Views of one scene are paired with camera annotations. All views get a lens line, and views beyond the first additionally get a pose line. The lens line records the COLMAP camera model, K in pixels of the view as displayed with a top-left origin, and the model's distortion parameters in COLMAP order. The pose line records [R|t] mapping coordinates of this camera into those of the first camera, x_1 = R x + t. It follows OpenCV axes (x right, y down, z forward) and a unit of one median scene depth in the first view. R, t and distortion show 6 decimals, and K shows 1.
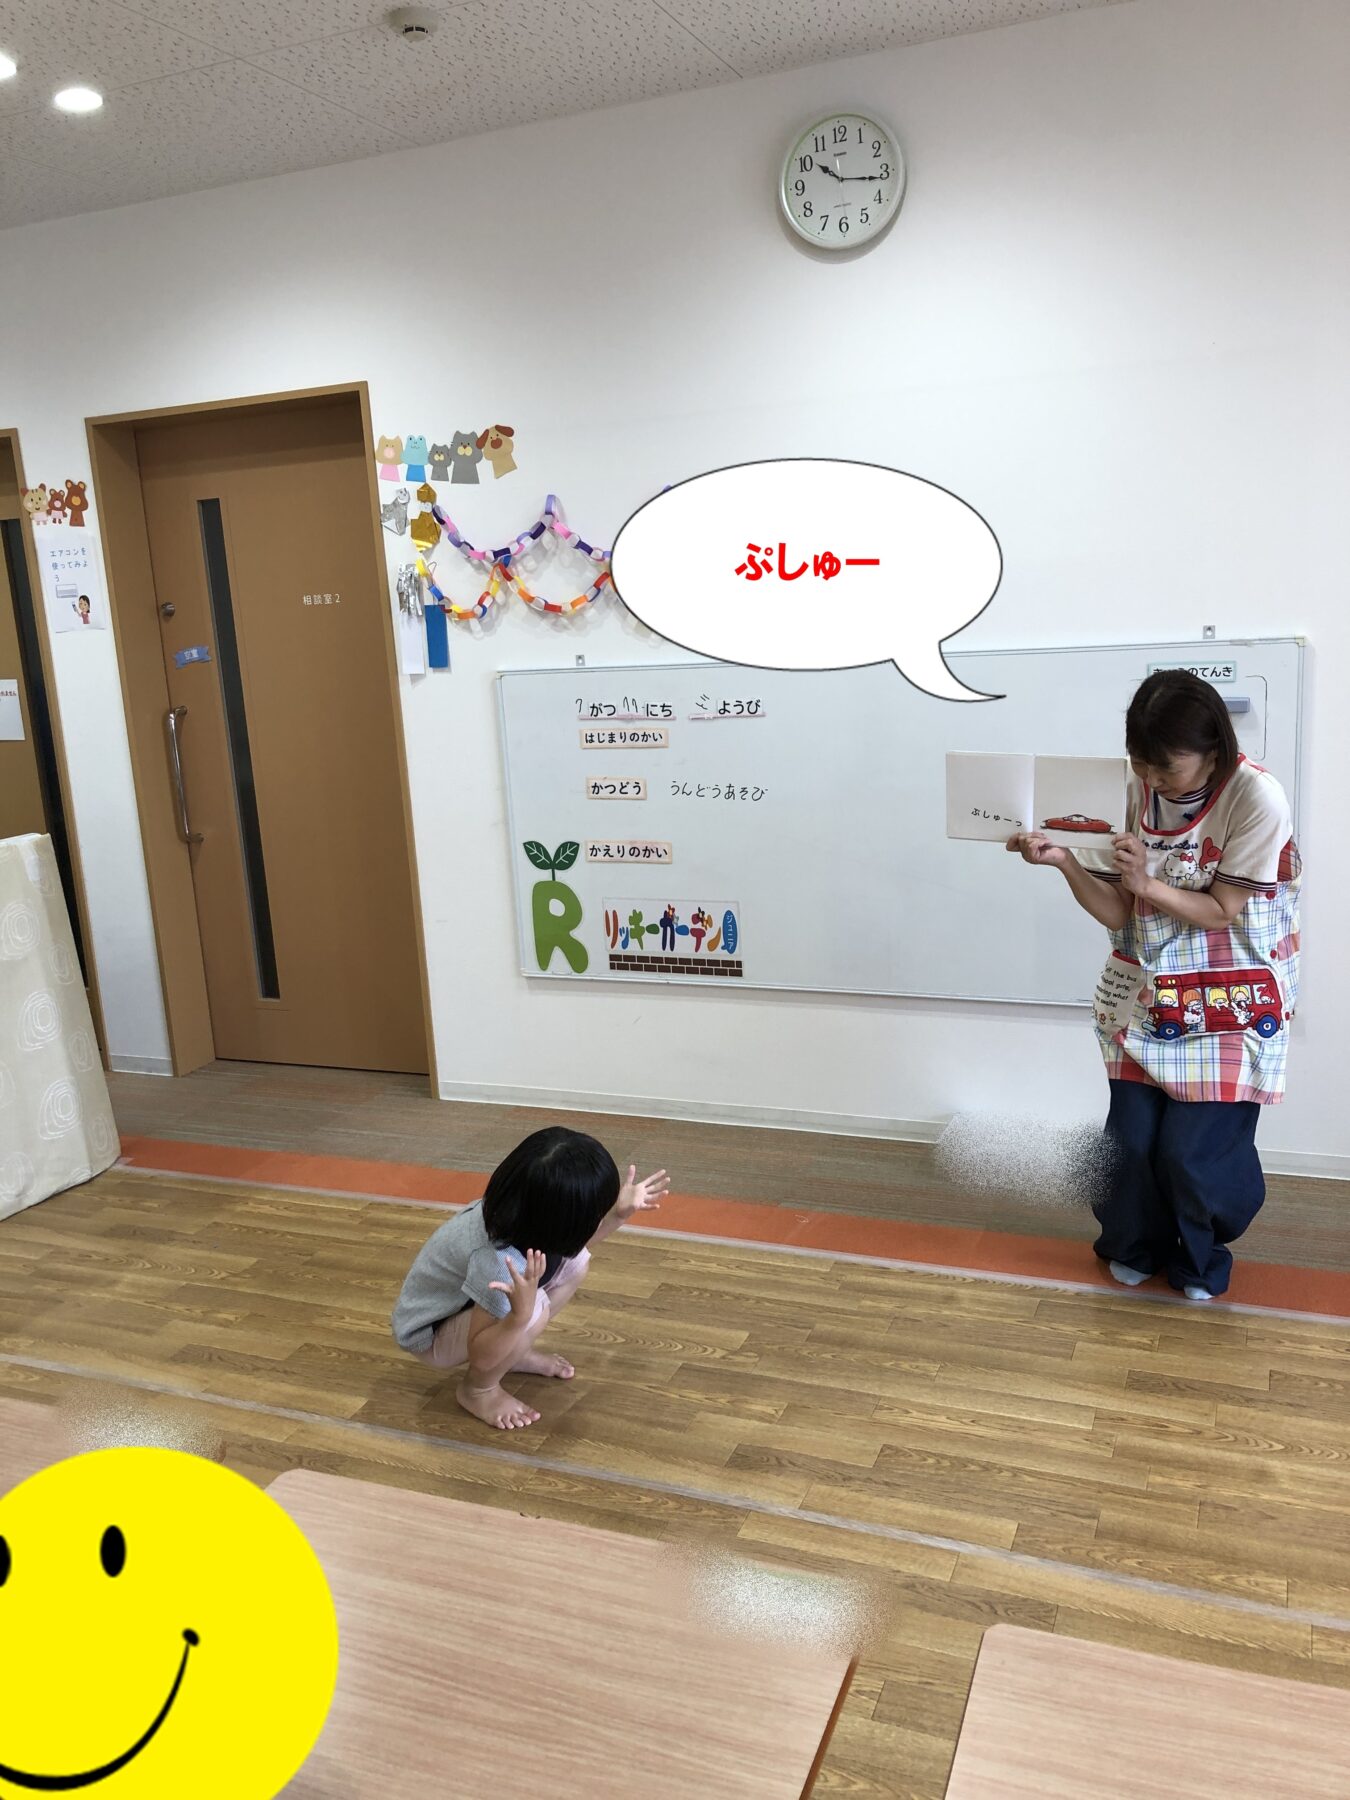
lens RADIAL K [[1466.1, 0, 672.6], [0, 1466.1, 906.8], [0, 0, 1]] dist [-0.003805, -0.007205]
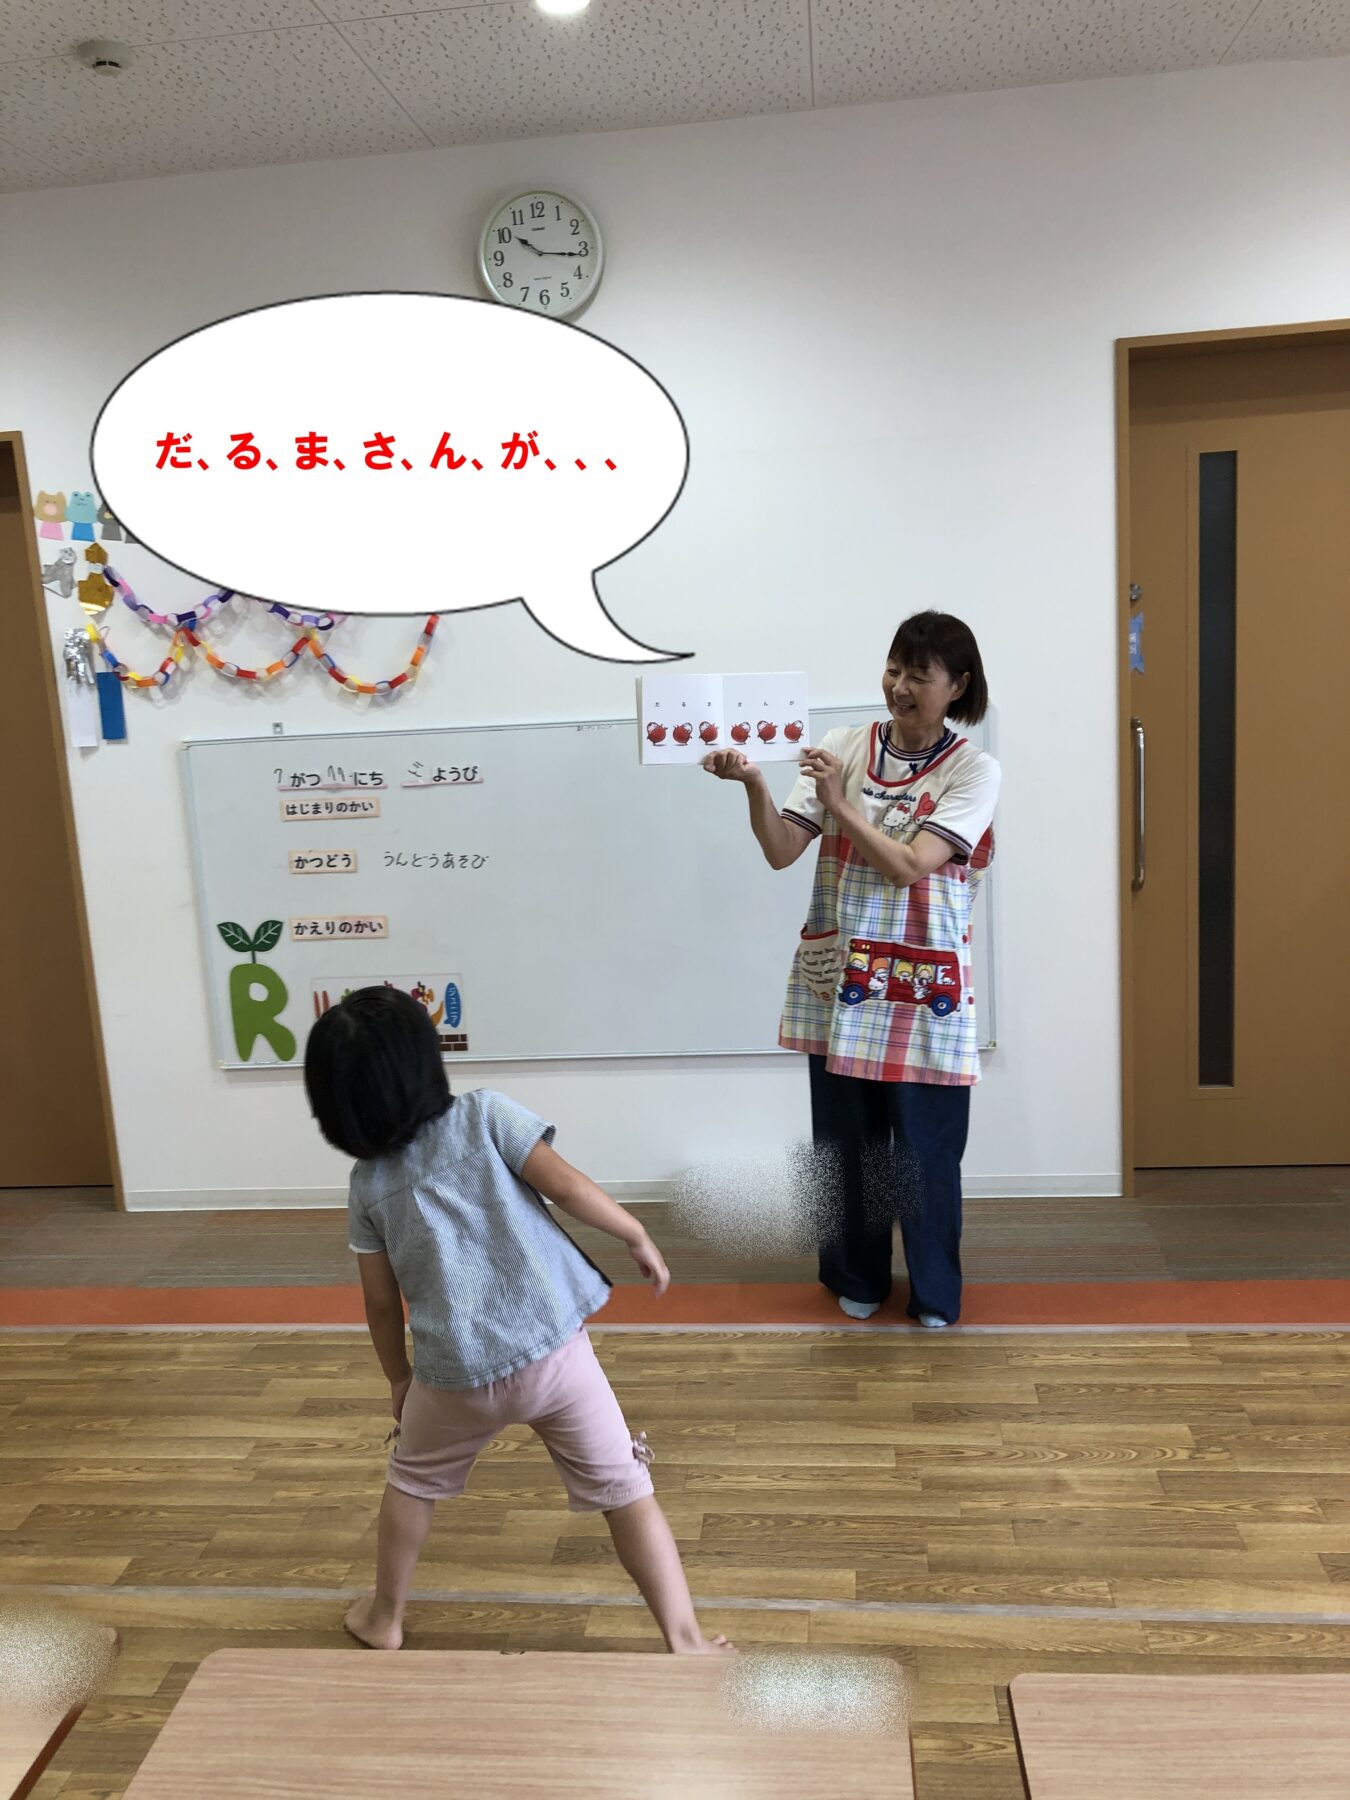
lens RADIAL K [[1466.1, 0, 674.6], [0, 1466.1, 891.1], [0, 0, 1]] dist [-0.003805, -0.007205]
pose [[0.960060, -0.045850, 0.276013, -0.084343], [0.062299, 0.996748, -0.051120, 0.001011], [-0.272772, 0.066274, 0.959793, 0.026482]]
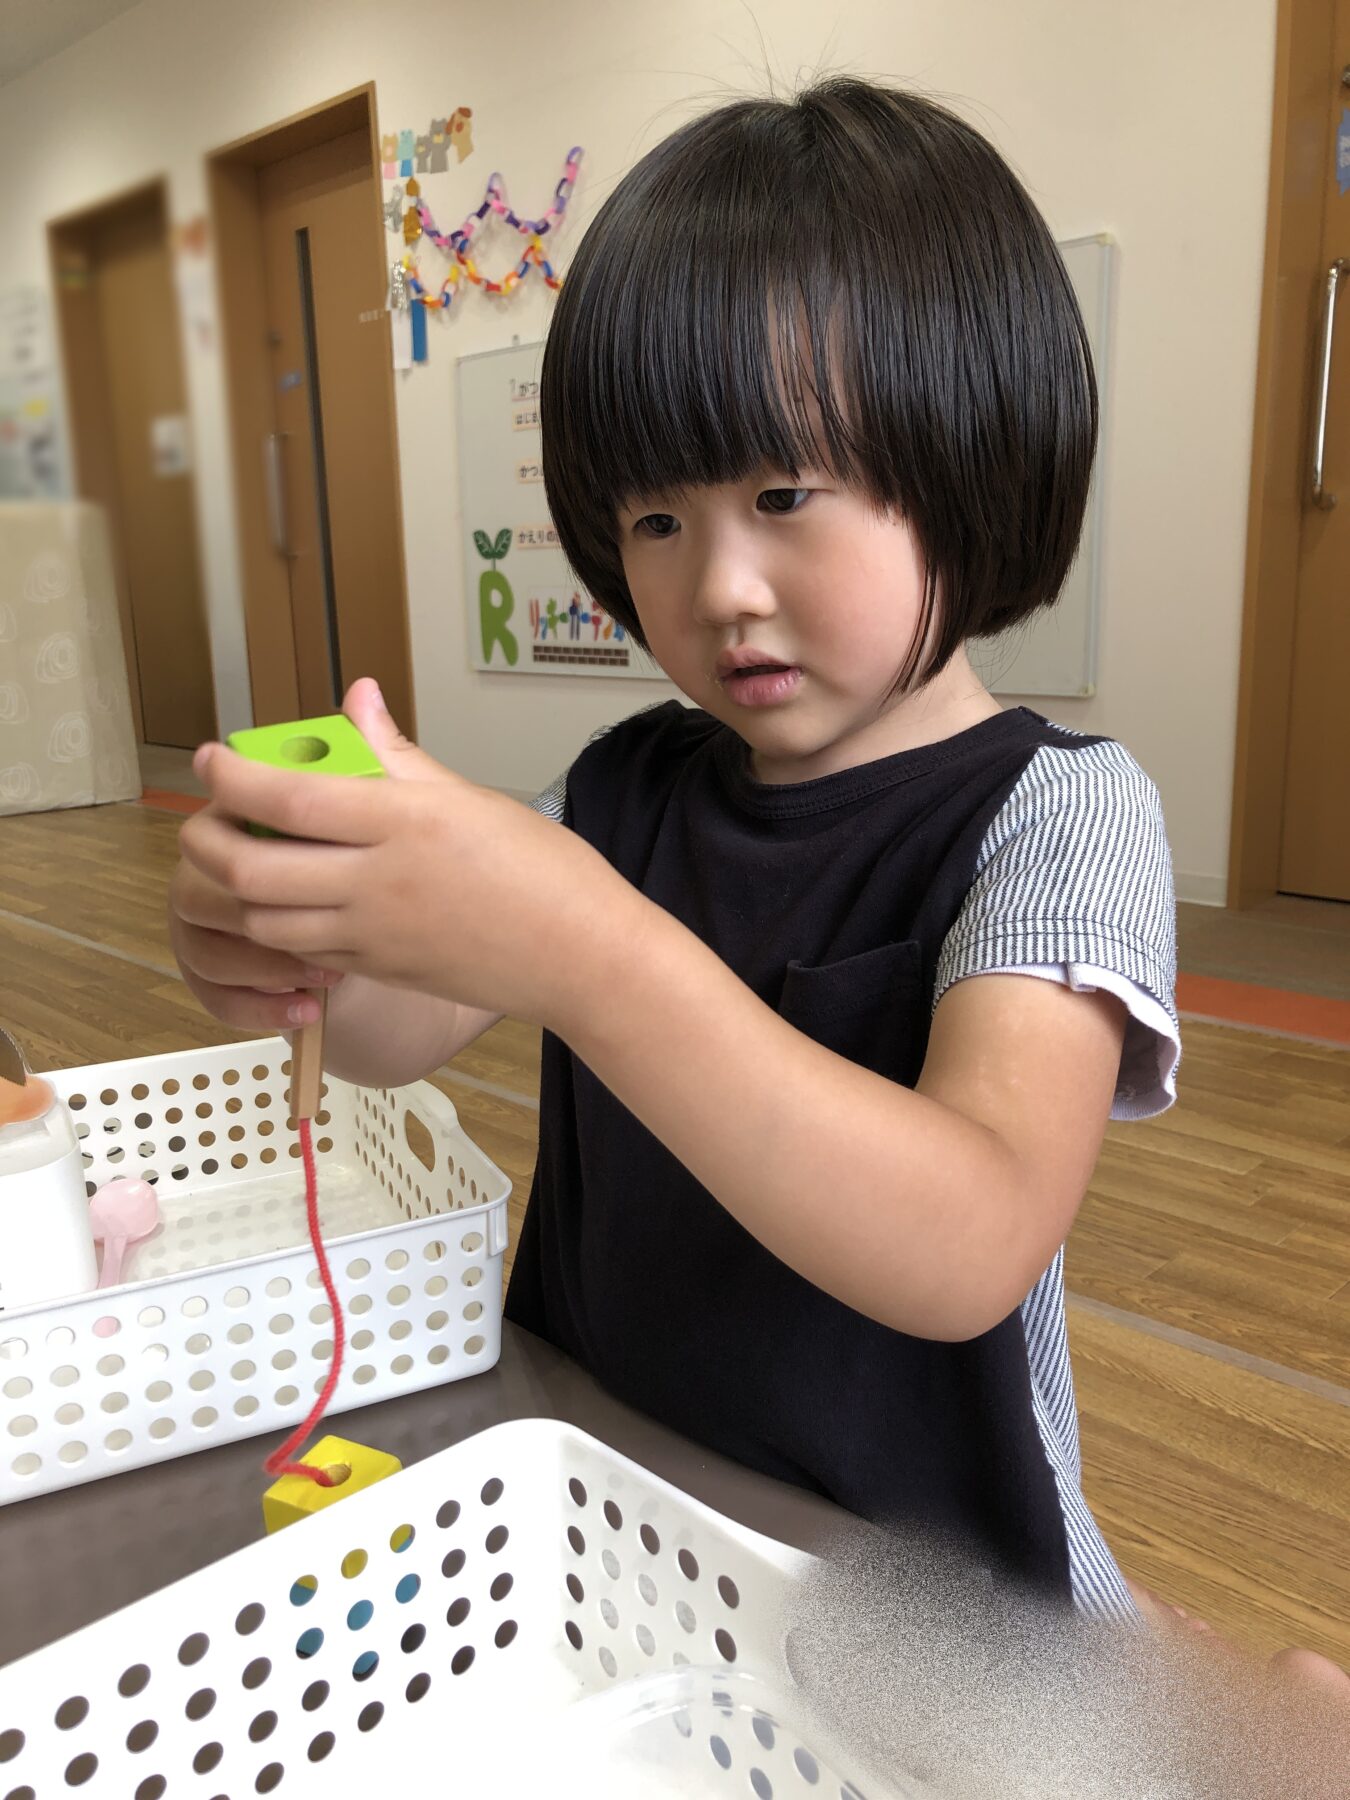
lens RADIAL K [[1466.1, 0, 678.6], [0, 1466.1, 895.9], [0, 0, 1]] dist [-0.003805, -0.007205]
pose [[0.919147, 0.125298, -0.373456, 0.473285], [-0.121358, 0.992021, 0.034147, 0.166074], [0.374754, 0.013936, 0.927019, 0.112085]]
